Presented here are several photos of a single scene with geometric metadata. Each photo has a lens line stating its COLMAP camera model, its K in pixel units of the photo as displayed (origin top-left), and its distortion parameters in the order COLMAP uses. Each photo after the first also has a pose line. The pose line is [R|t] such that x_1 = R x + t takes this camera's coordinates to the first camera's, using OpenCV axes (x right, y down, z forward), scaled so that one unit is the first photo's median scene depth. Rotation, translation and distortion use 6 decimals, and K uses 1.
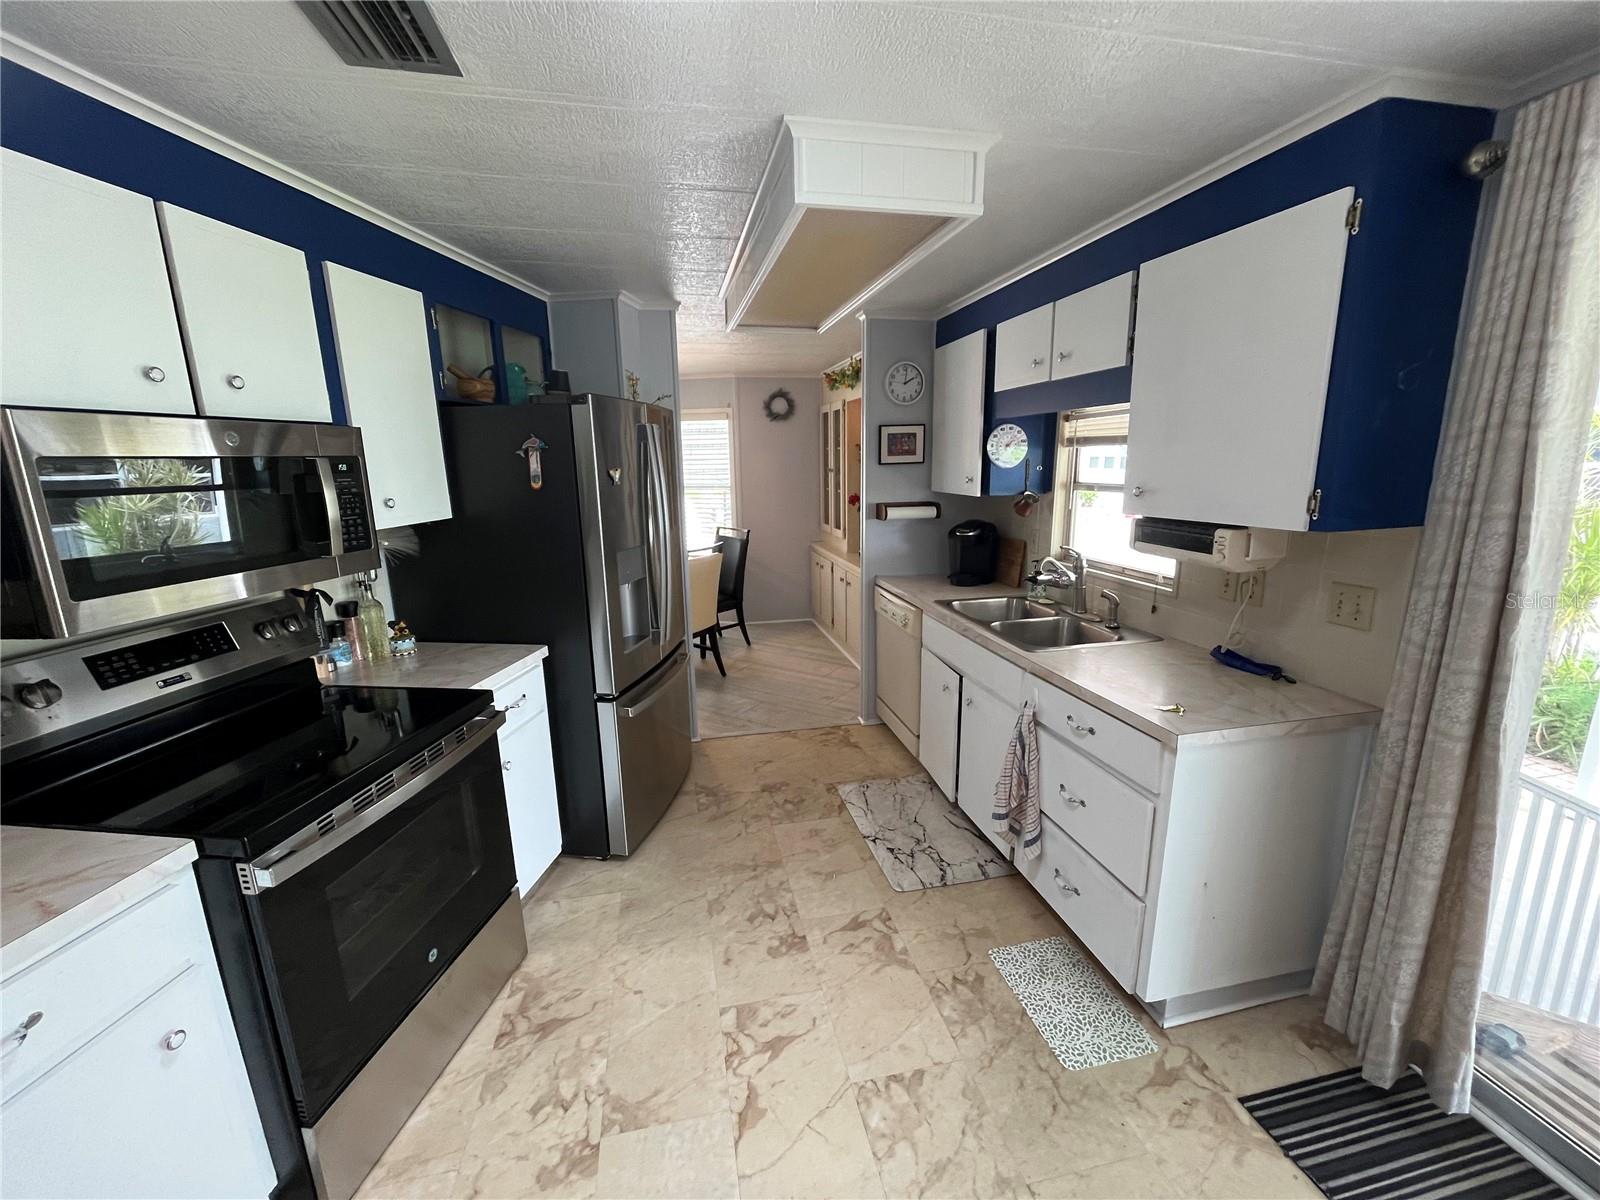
lens RADIAL K [[645.1, 0, 794.6], [0, 645.1, 599.6], [0, 0, 1]] dist [-0.003328, -0.000059]
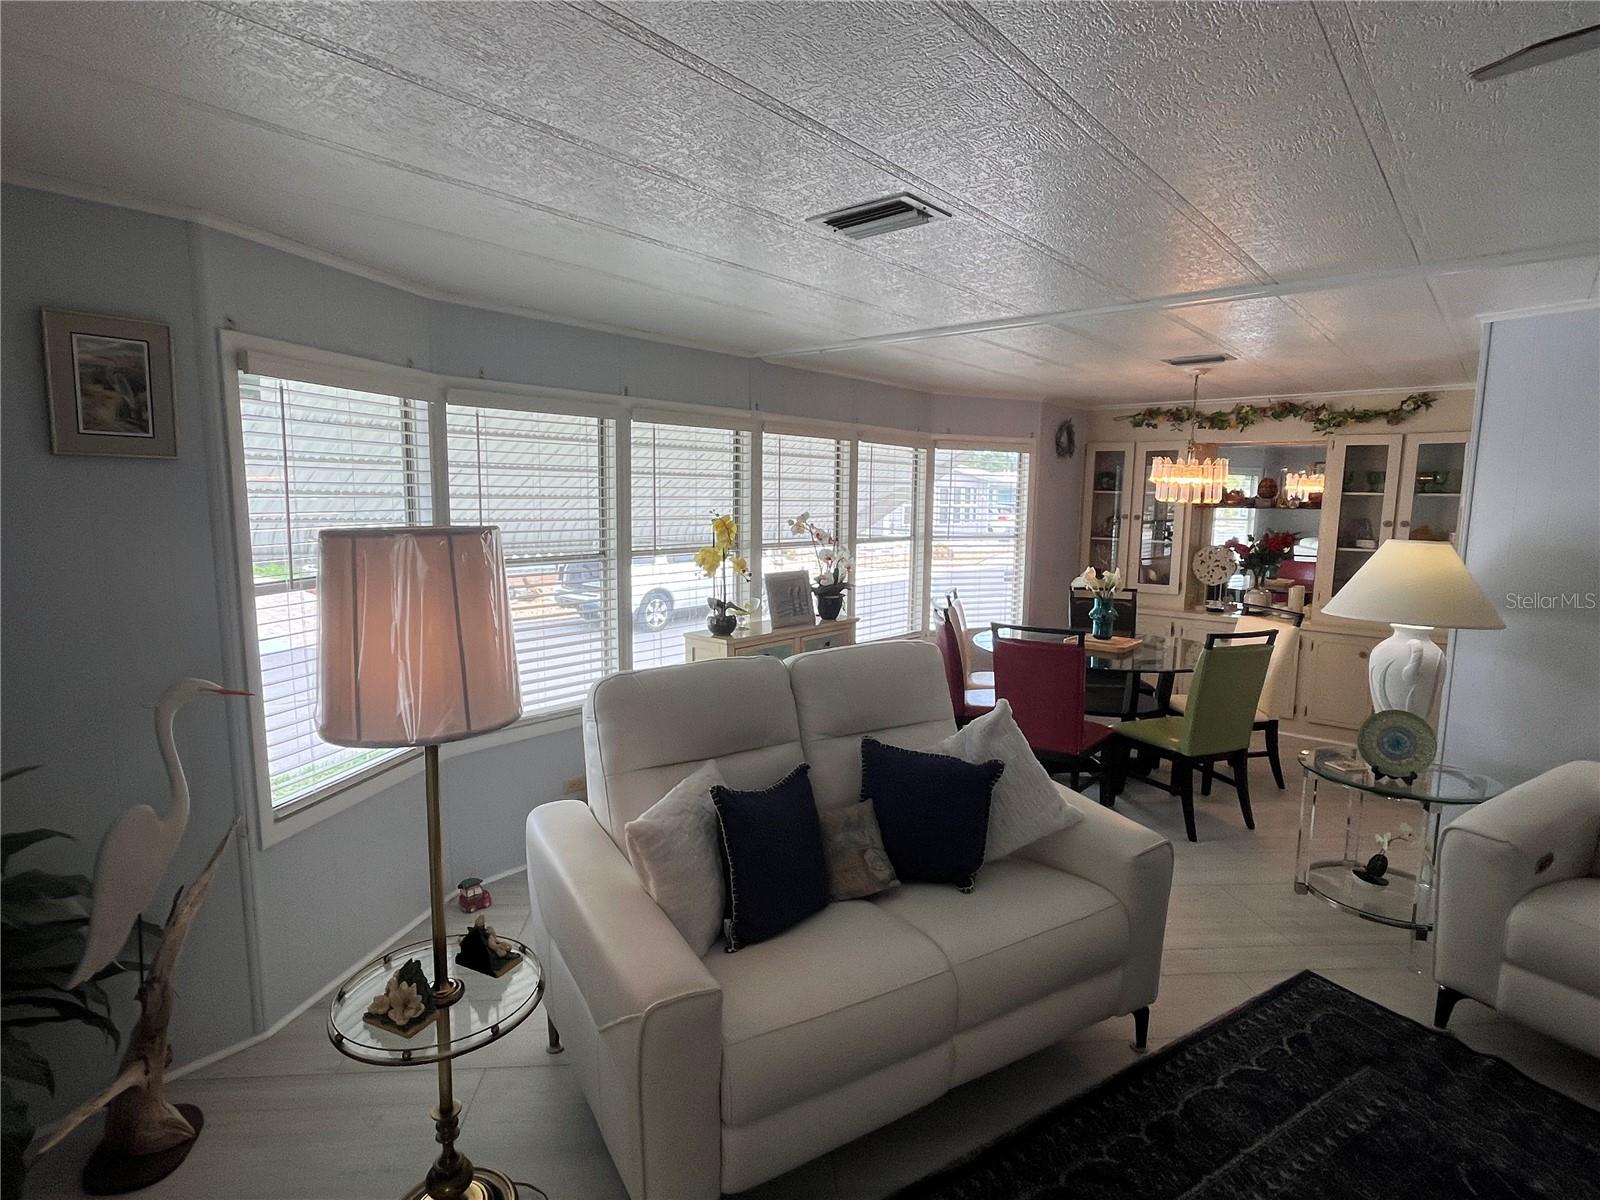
lens RADIAL K [[829.0, 0, 792.5], [0, 829.0, 599.4], [0, 0, 1]] dist [-0.001660, -0.001477]
pose [[0.795489, -0.053259, 0.603623, -1.983852], [0.107638, 0.992708, -0.054264, -0.155876], [-0.596332, 0.108140, 0.795421, 0.790187]]
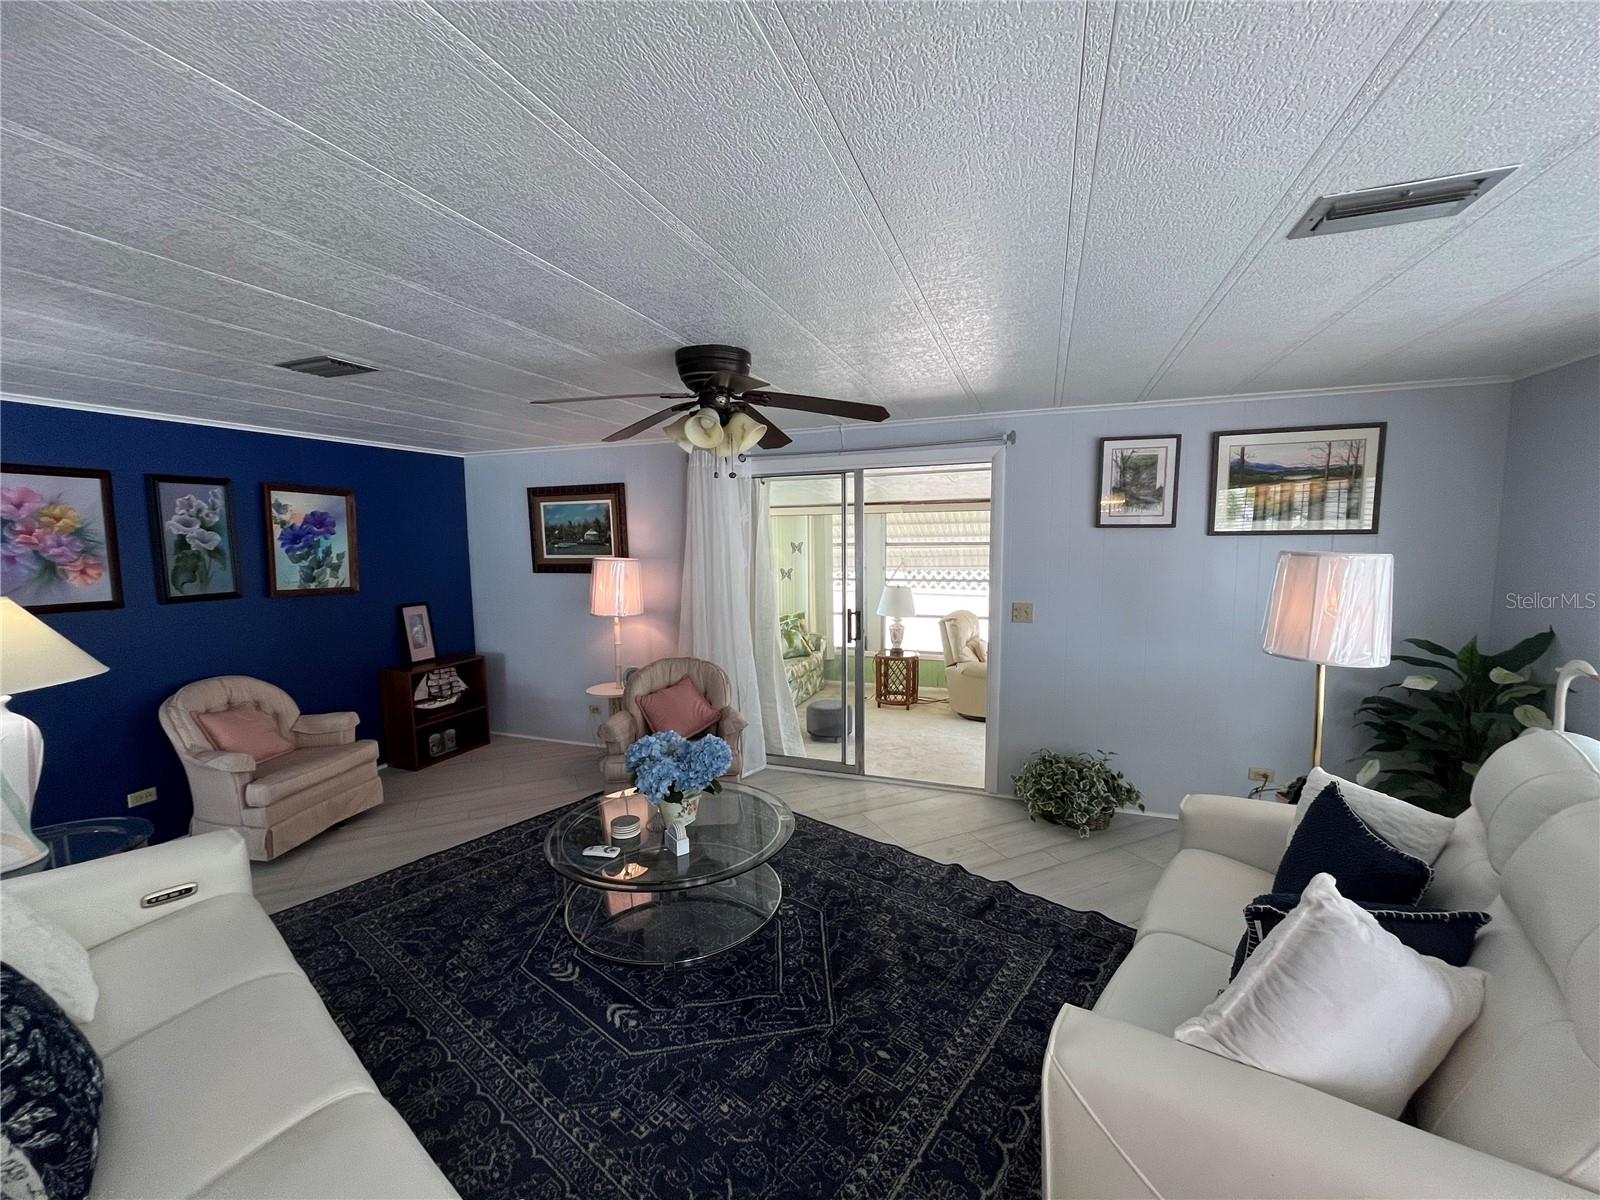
lens RADIAL K [[645.1, 0, 798.3], [0, 645.1, 600.3], [0, 0, 1]] dist [-0.003328, -0.000059]
pose [[-0.536305, 0.108929, -0.836965, -0.775600], [-0.159352, 0.960735, 0.227145, -0.283229], [0.828845, 0.255191, -0.497889, 1.248764]]
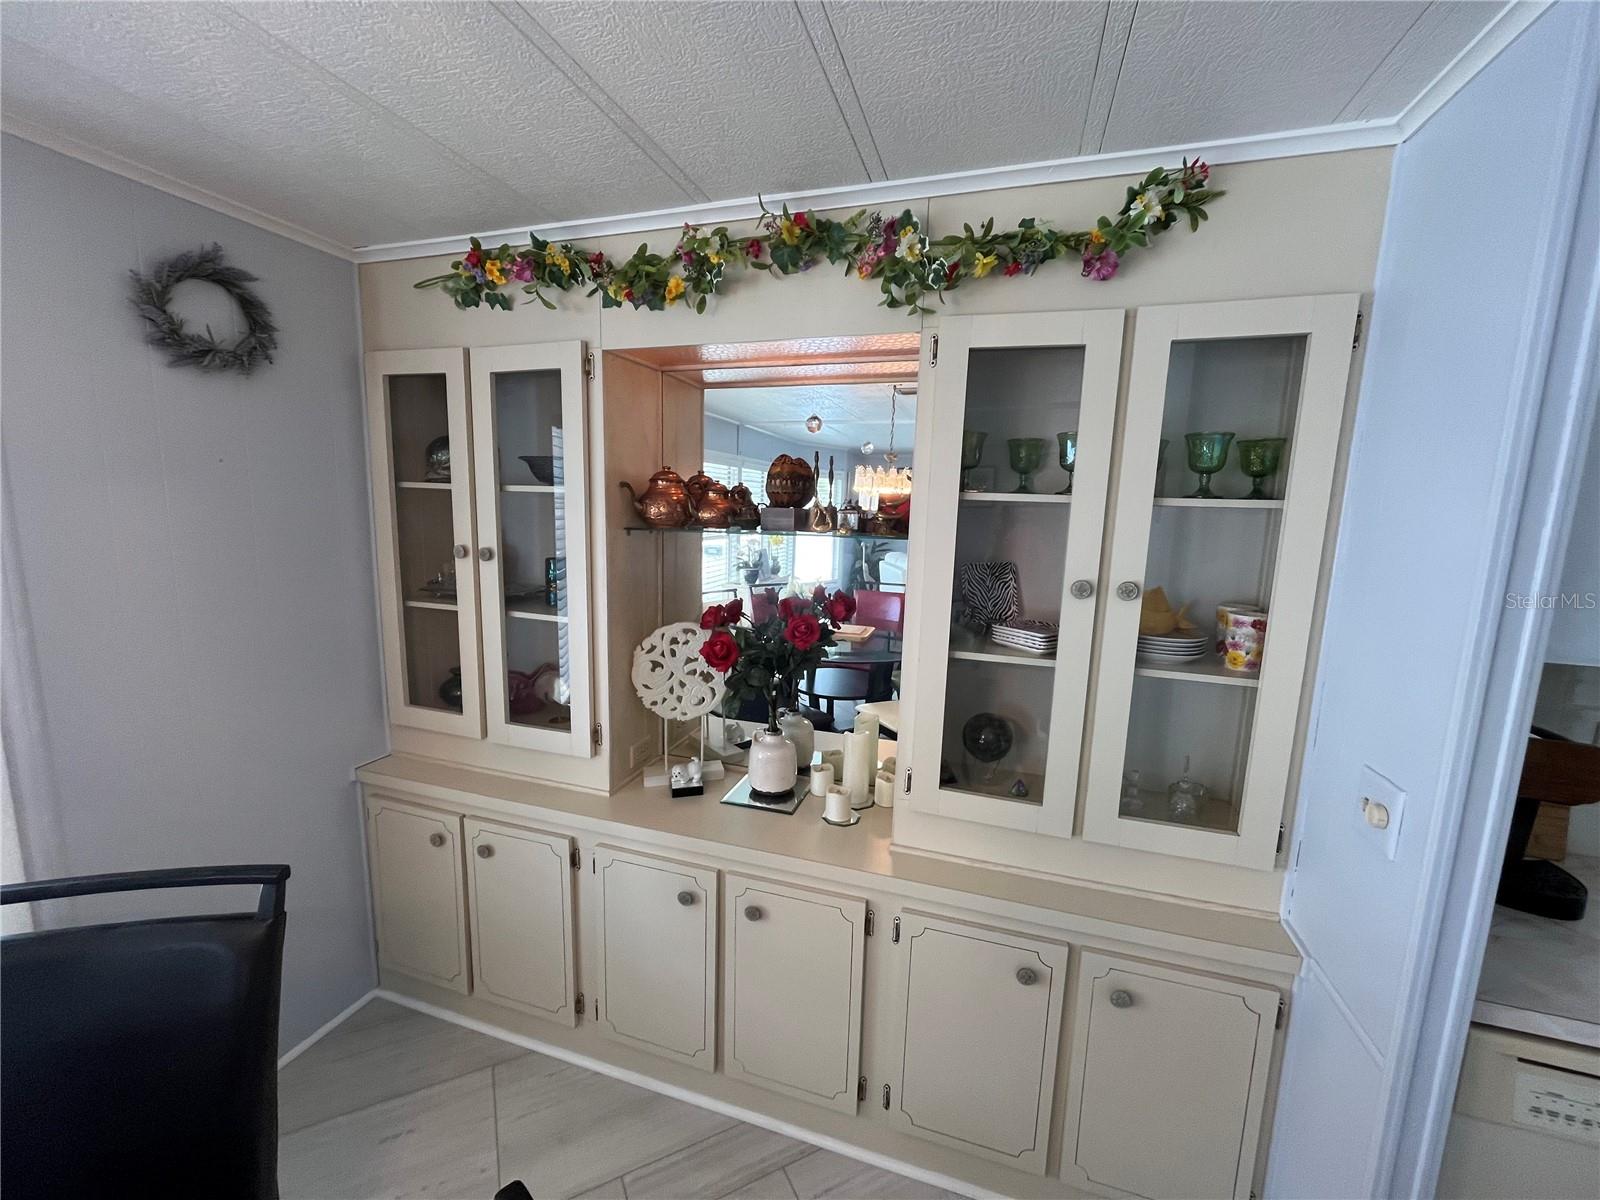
lens RADIAL K [[645.1, 0, 797.1], [0, 645.1, 598.2], [0, 0, 1]] dist [-0.003328, -0.000059]
pose [[0.496782, -0.099202, 0.862187, -0.293024], [0.153119, 0.987880, 0.025439, -0.321457], [-0.854261, 0.119379, 0.505951, 1.399242]]
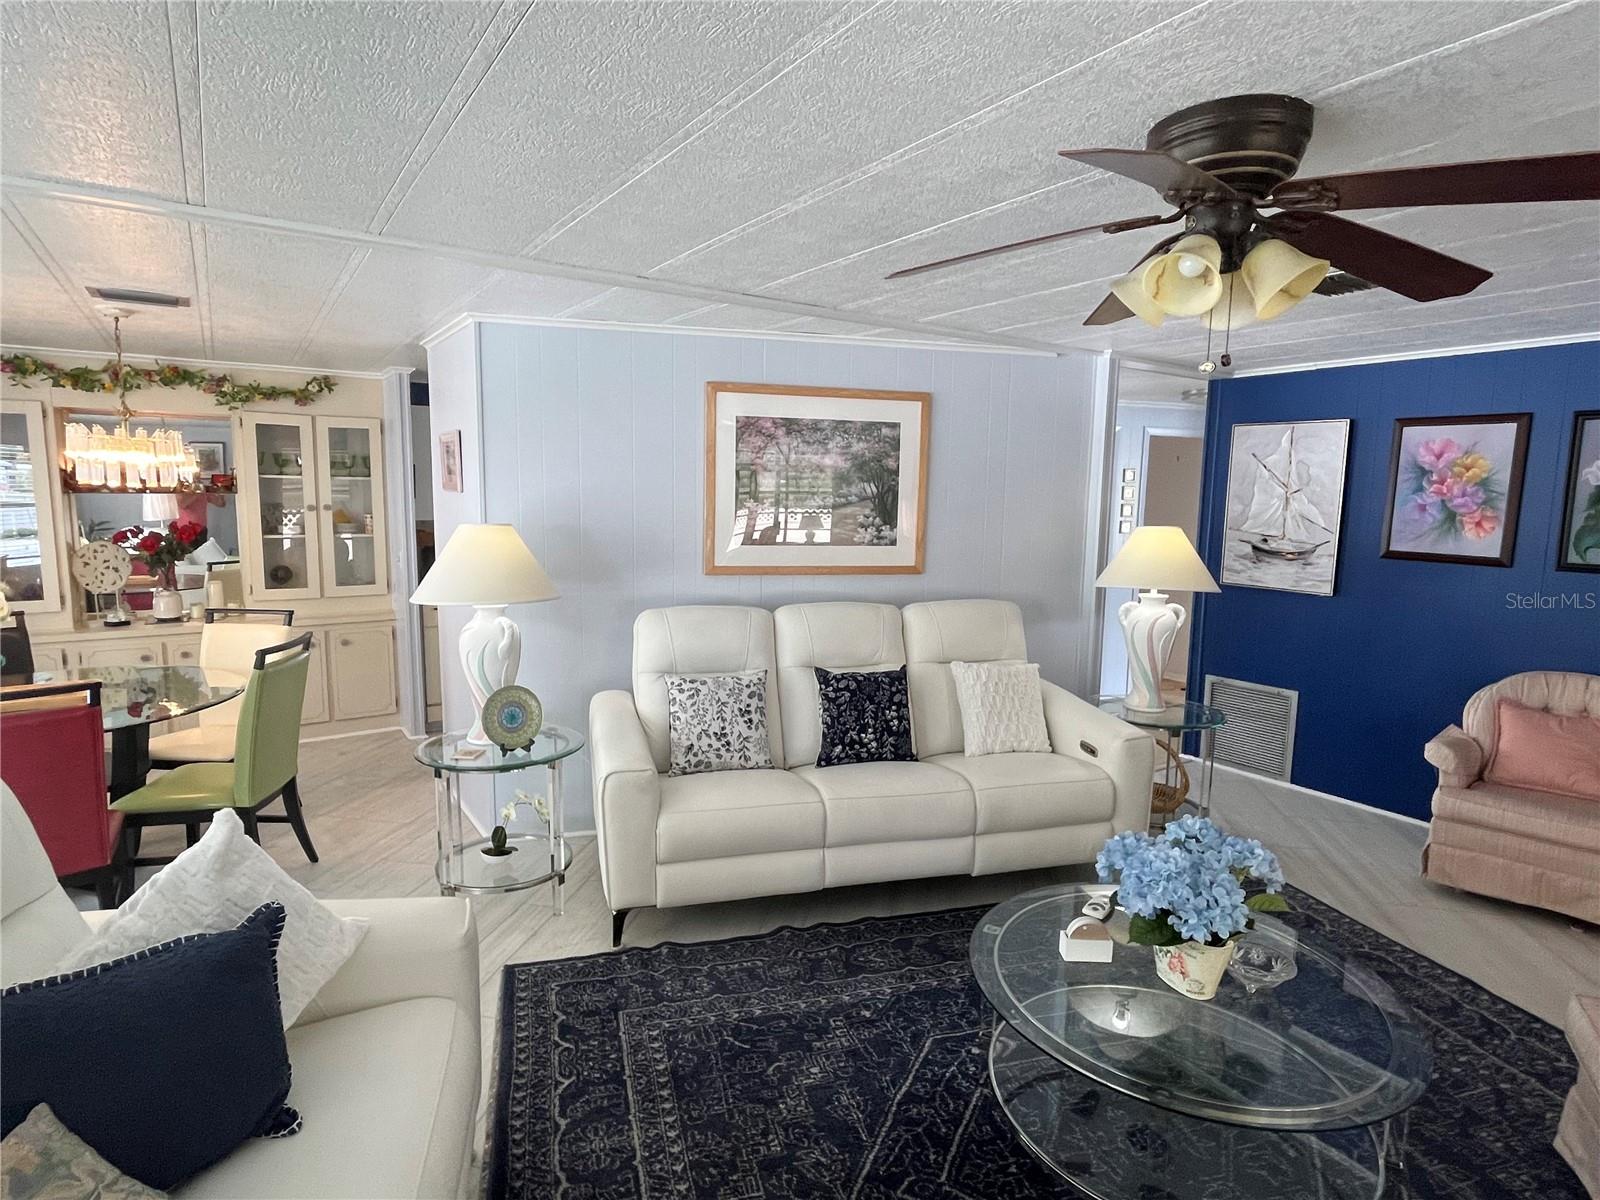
lens RADIAL K [[851.3, 0, 795.4], [0, 851.3, 600.7], [0, 0, 1]] dist [-0.002146, -0.000870]
pose [[-0.377197, -0.108615, 0.919742, -1.920337], [0.190761, 0.962693, 0.191920, -0.241944], [-0.906274, 0.247843, -0.342405, 1.184962]]
